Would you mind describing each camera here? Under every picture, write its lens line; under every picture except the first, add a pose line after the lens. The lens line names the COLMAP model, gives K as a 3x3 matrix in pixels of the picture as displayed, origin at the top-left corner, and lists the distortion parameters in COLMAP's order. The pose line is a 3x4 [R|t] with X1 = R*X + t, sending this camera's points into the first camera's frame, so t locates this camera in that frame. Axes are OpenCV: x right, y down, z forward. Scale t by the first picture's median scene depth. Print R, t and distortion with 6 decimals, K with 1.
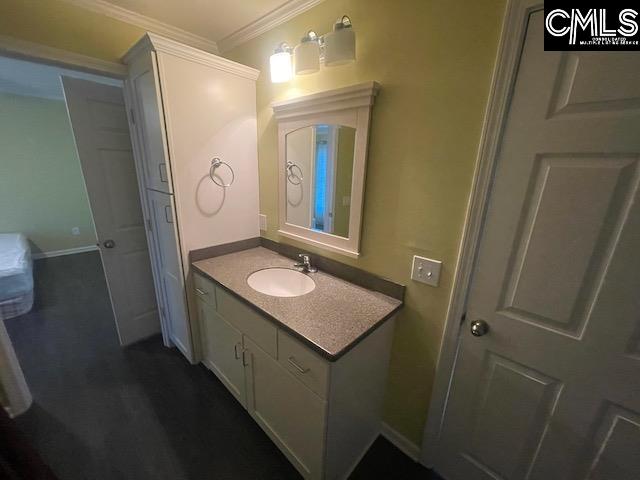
lens RADIAL K [[258.3, 0, 319.3], [0, 258.3, 244.1], [0, 0, 1]] dist [-0.001327, -0.000065]
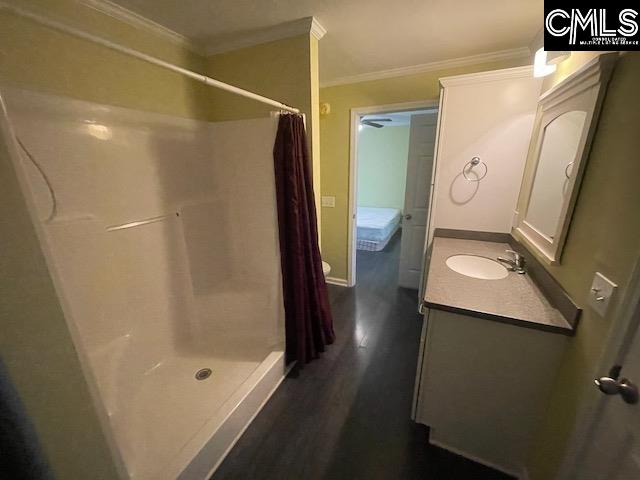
lens RADIAL K [[258.3, 0, 320.5], [0, 258.3, 241.6], [0, 0, 1]] dist [-0.001327, -0.000065]
pose [[0.306177, 0.235226, -0.922456, 0.575560], [-0.252013, 0.954449, 0.159738, 0.030597], [0.918012, 0.183563, 0.351510, -0.010027]]
